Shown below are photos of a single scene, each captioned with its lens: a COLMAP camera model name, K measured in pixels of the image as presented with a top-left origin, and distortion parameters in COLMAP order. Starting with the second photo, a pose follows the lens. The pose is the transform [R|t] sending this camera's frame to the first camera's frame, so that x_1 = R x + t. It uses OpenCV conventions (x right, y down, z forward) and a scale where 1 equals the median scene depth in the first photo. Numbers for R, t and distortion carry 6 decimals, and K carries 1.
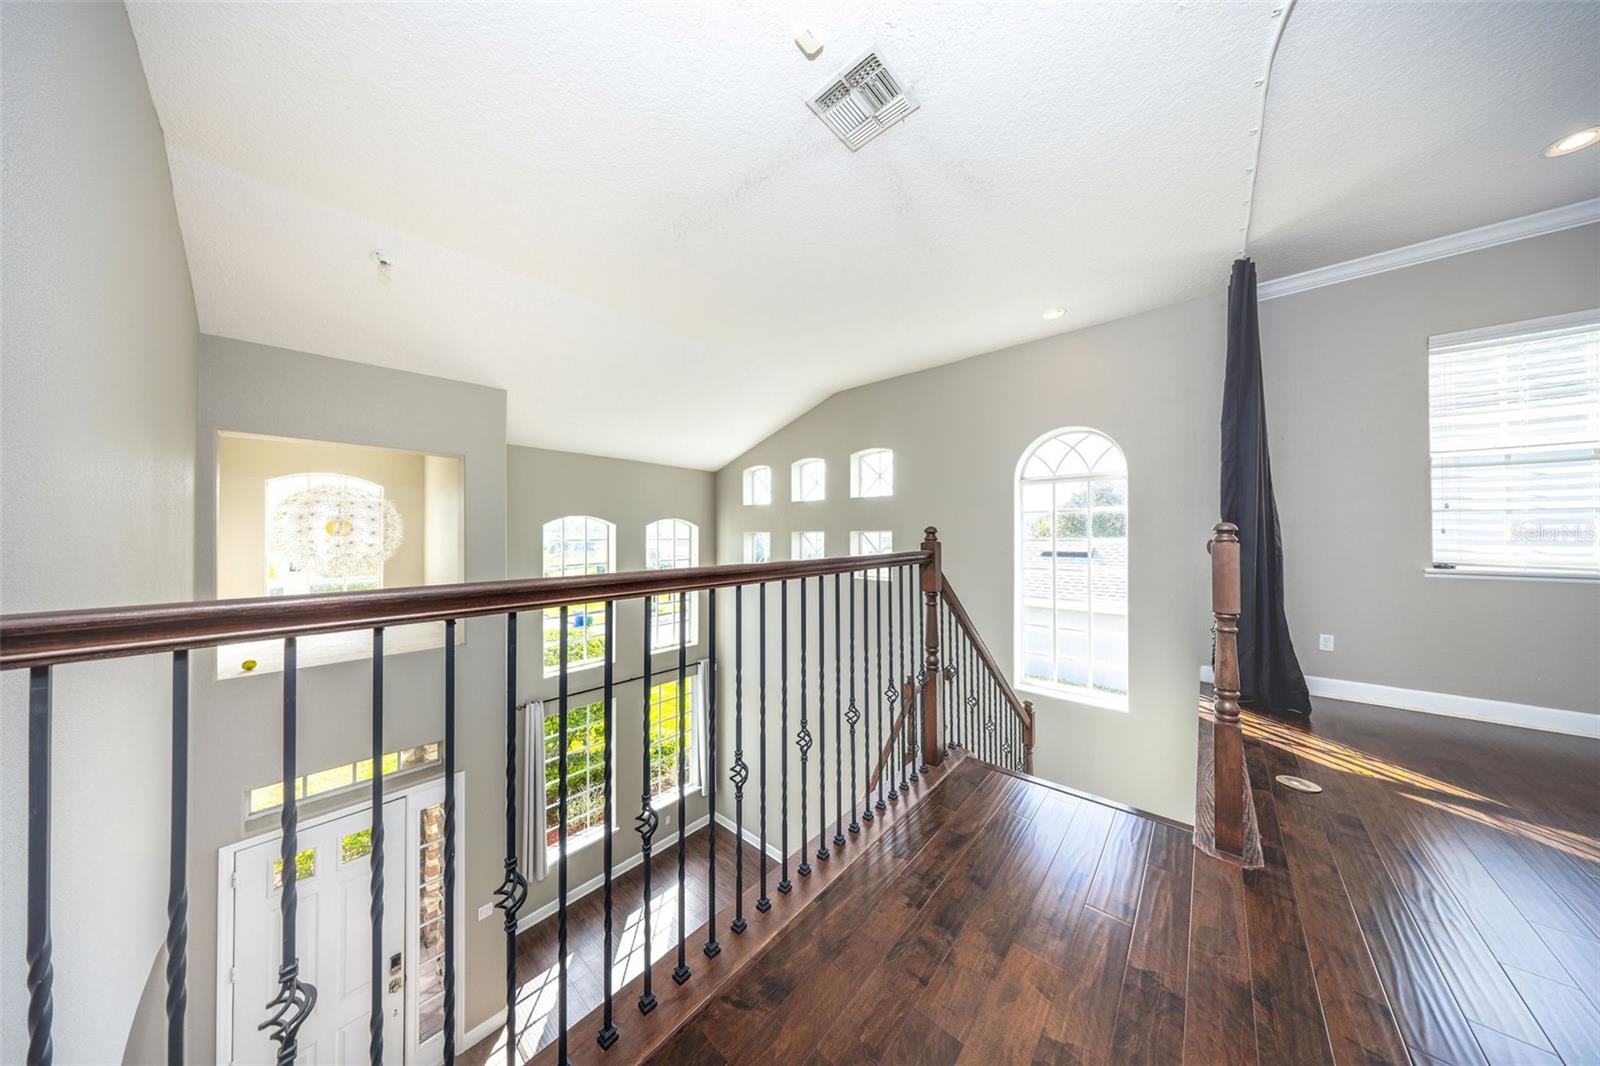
lens RADIAL K [[460.2, 0, 801.2], [0, 460.2, 531.0], [0, 0, 1]] dist [0.000021, -0.000060]
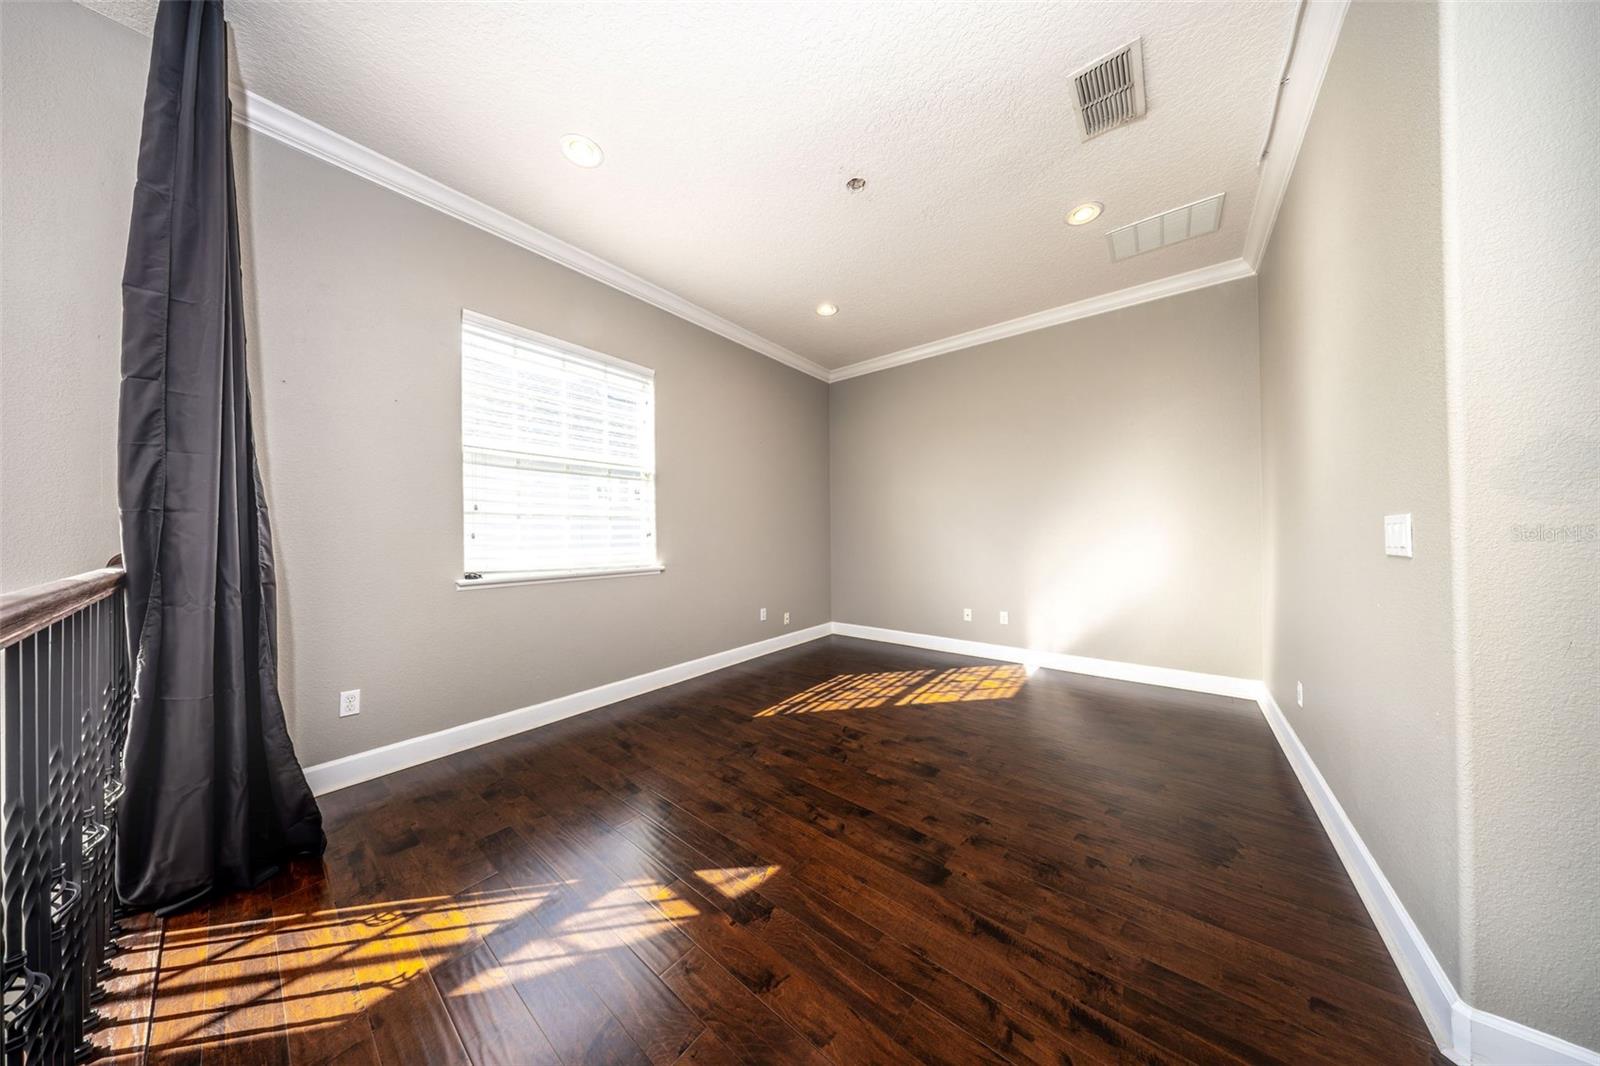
lens RADIAL K [[460.2, 0, 801.2], [0, 460.2, 531.0], [0, 0, 1]] dist [0.000021, -0.000060]
pose [[-0.051102, 0.007705, 0.998664, 0.480541], [0.000993, 0.999970, -0.007664, -0.002134], [-0.998693, 0.000600, -0.051108, 0.415669]]
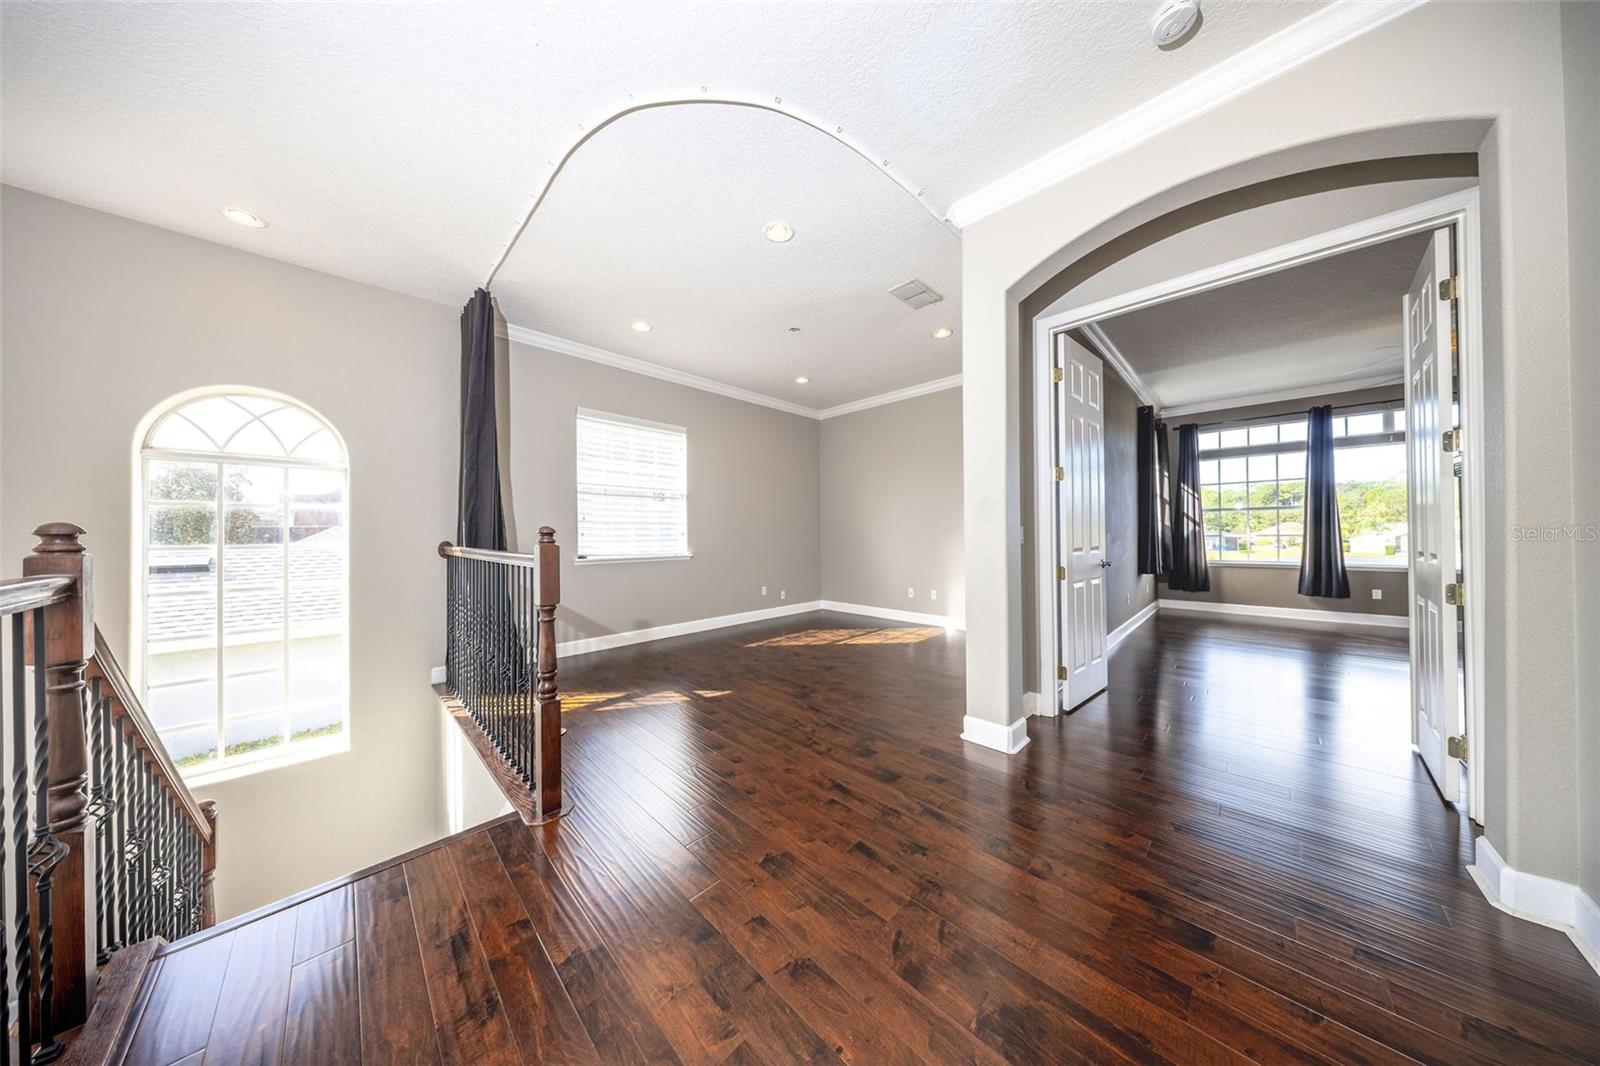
lens RADIAL K [[460.2, 0, 801.2], [0, 460.2, 531.0], [0, 0, 1]] dist [0.000021, -0.000060]
pose [[0.059993, 0.008892, 0.998159, -0.107801], [-0.000769, 0.999960, -0.008862, 0.001584], [-0.998198, -0.000236, 0.059998, 0.170816]]
